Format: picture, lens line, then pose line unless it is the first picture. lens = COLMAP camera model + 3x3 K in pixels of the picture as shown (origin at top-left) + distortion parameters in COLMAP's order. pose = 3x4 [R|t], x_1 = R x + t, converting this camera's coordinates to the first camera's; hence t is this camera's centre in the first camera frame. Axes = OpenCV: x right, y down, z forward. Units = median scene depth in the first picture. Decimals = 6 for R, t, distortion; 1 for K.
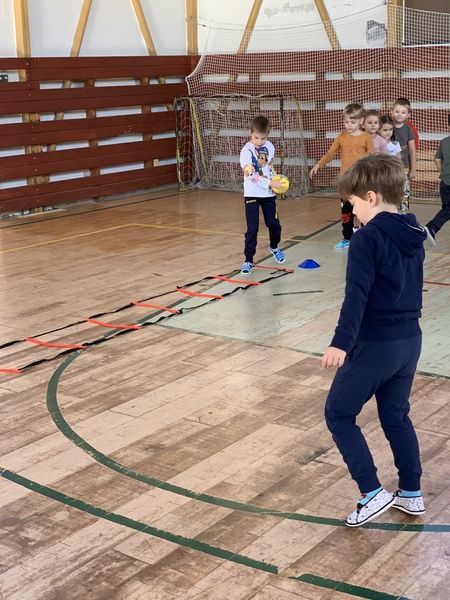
lens RADIAL K [[950.3, 0, 218.7], [0, 950.3, 304.7], [0, 0, 1]] dist [0.078395, 0.000000]
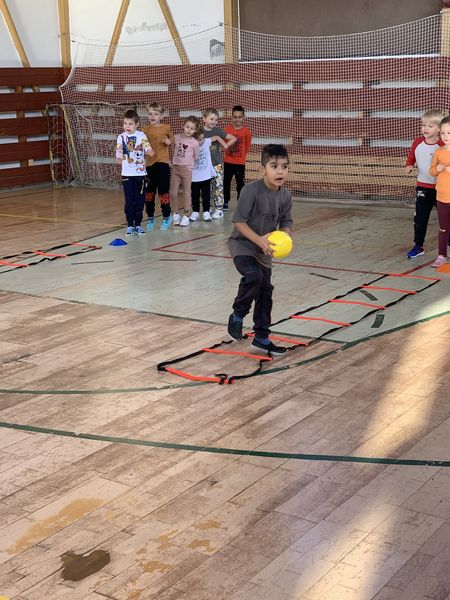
lens RADIAL K [[950.3, 0, 226.4], [0, 950.3, 304.3], [0, 0, 1]] dist [0.078395, 0.000000]
pose [[0.998620, -0.001778, 0.052484, 0.106483], [0.002416, 0.999924, -0.012094, 0.031583], [-0.052458, 0.012204, 0.998549, -0.129472]]
